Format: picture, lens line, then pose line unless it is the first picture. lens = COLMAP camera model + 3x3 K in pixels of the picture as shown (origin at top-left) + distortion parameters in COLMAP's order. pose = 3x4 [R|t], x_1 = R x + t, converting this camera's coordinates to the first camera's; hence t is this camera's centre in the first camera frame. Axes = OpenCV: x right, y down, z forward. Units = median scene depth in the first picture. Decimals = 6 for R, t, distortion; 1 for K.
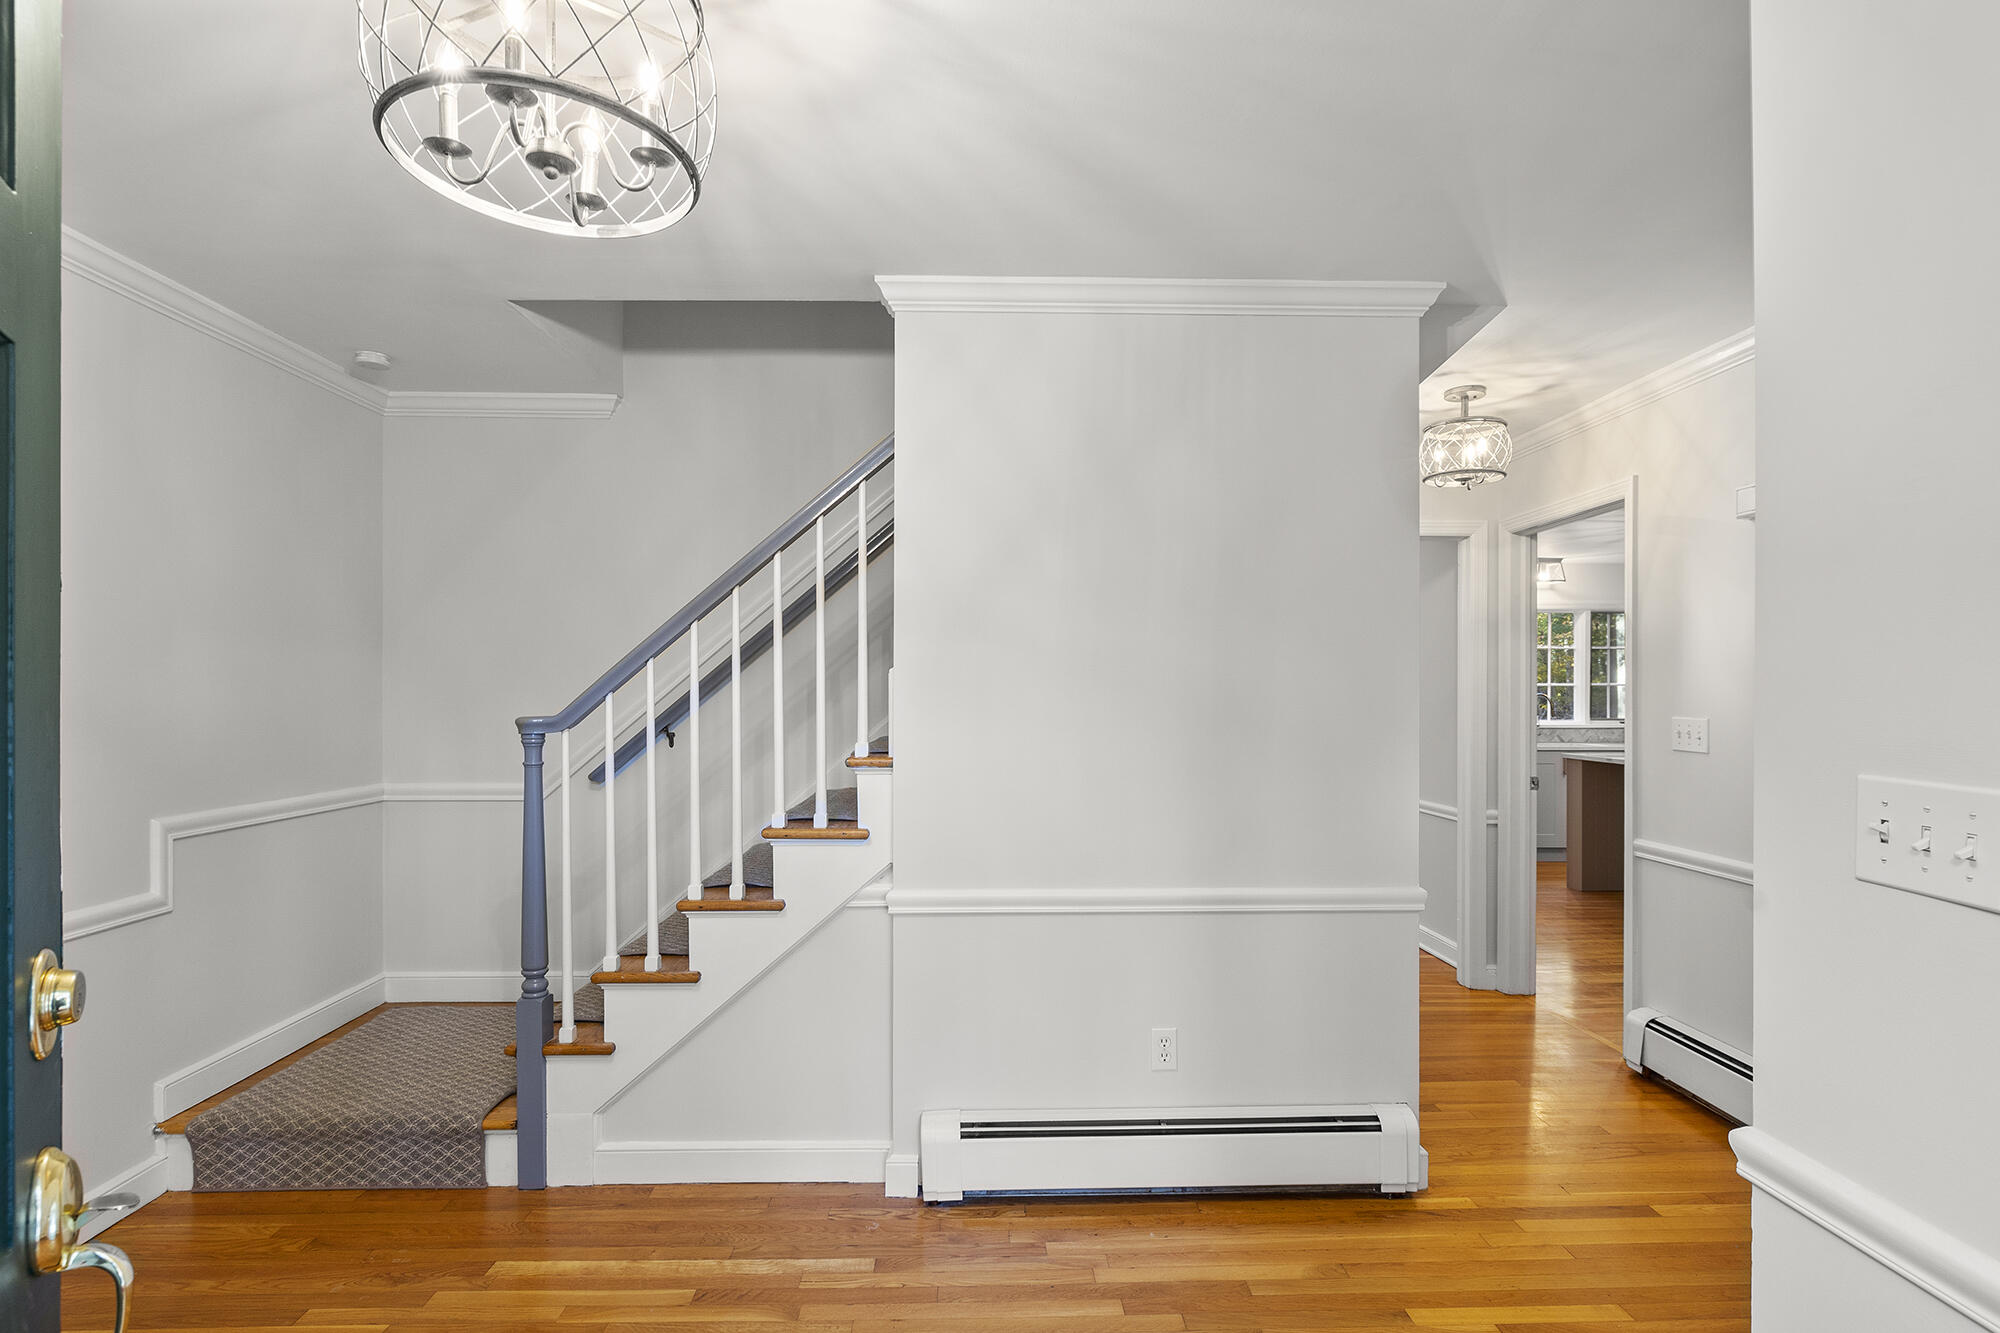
lens RADIAL K [[984.1, 0, 1000.2], [0, 984.1, 686.5], [0, 0, 1]] dist [-0.005000, 0.000125]
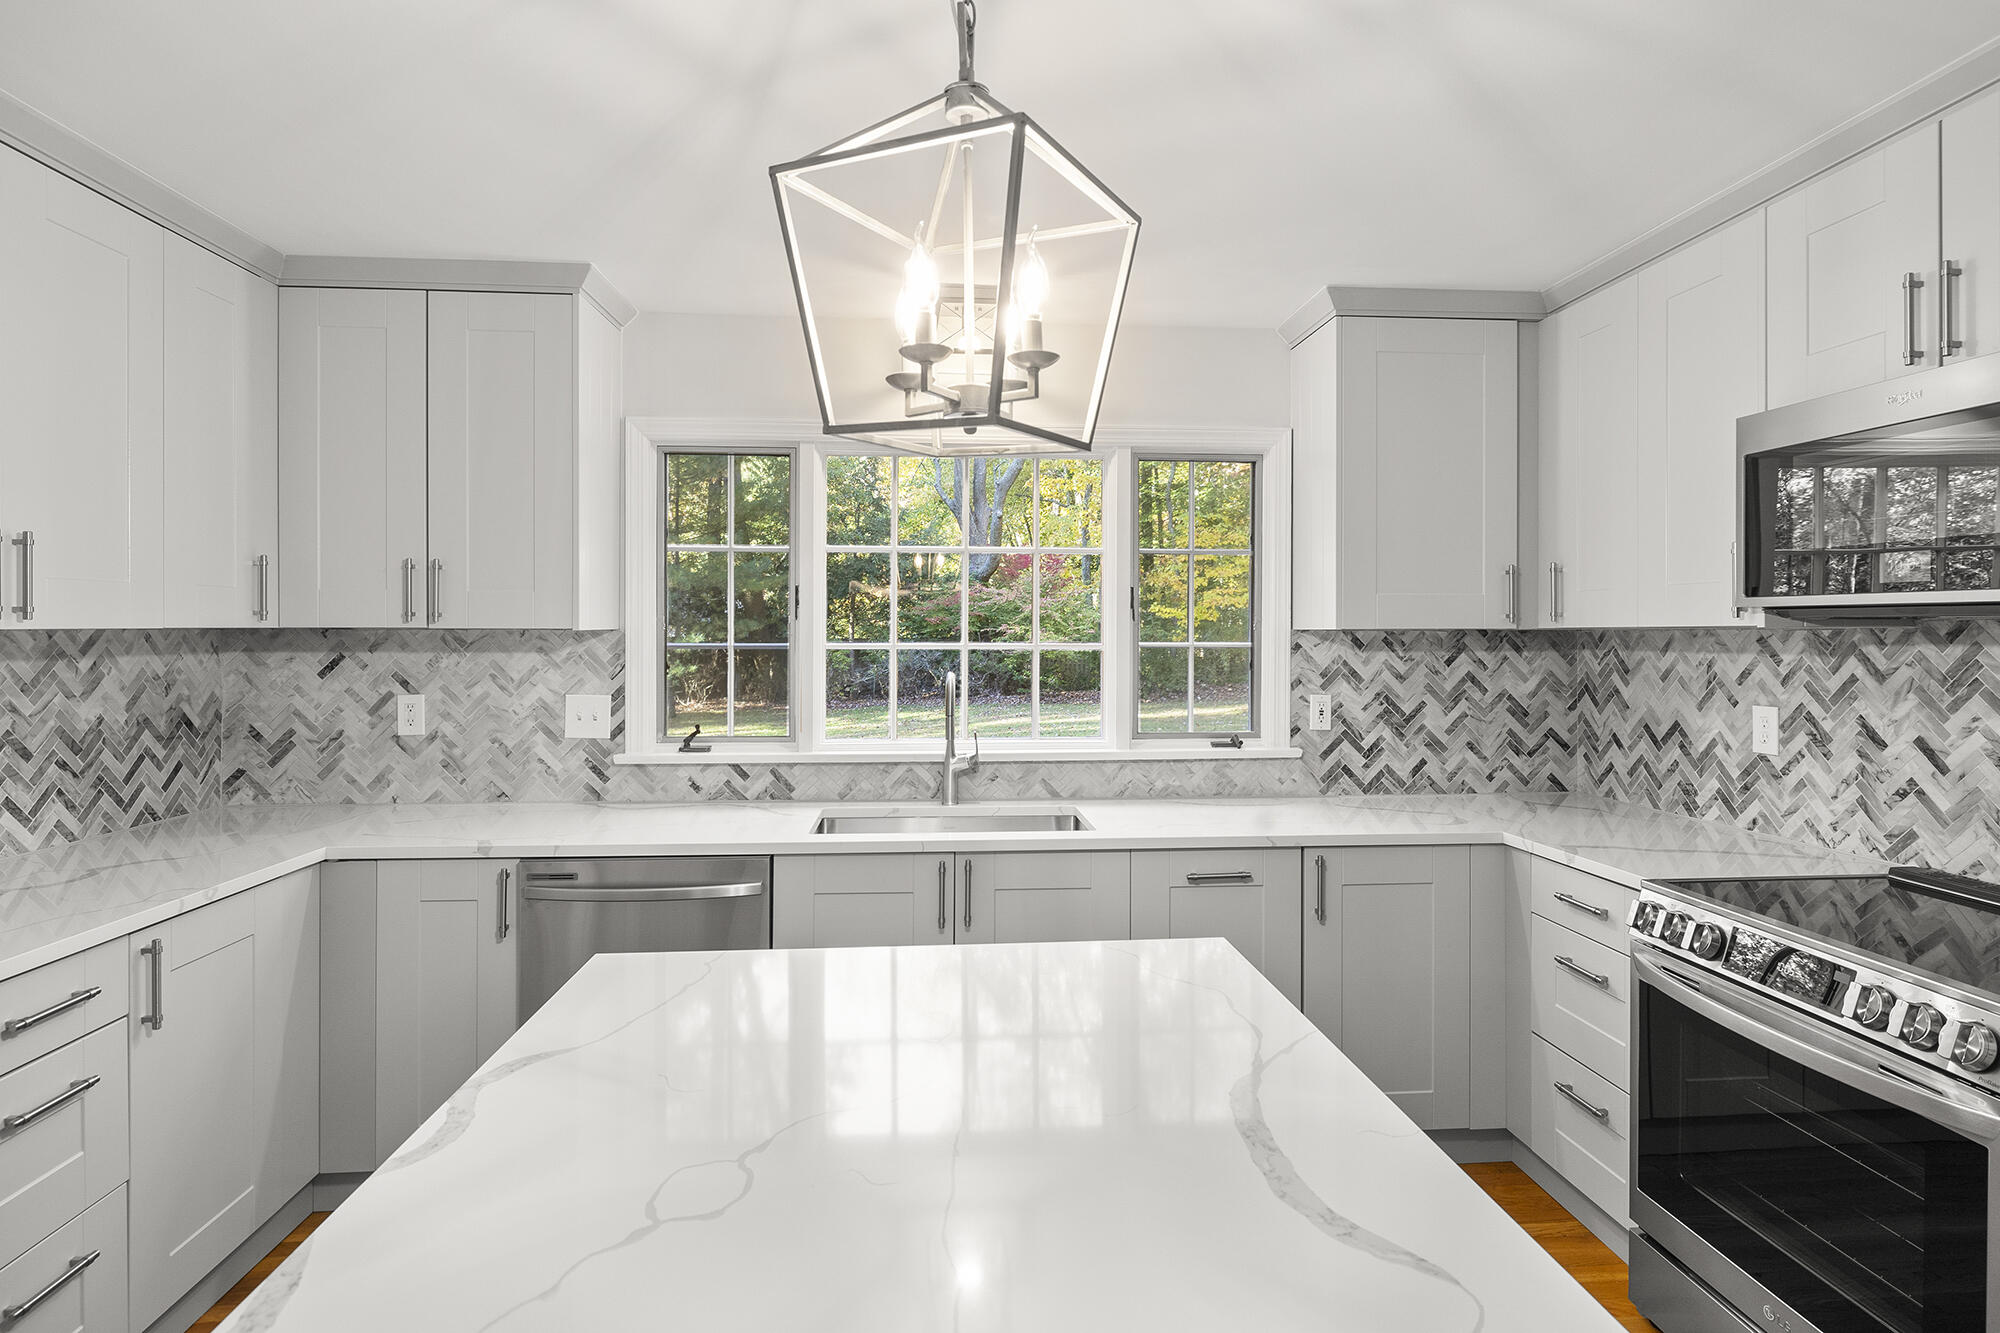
lens RADIAL K [[1035.8, 0, 999.3], [0, 1035.8, 634.2], [0, 0, 1]] dist [-0.003852, 0.003564]
pose [[0.998705, 0.000830, 0.050874, 1.312676], [-0.000721, 0.999997, -0.002173, -0.013148], [-0.050875, 0.002133, 0.998703, 1.496658]]
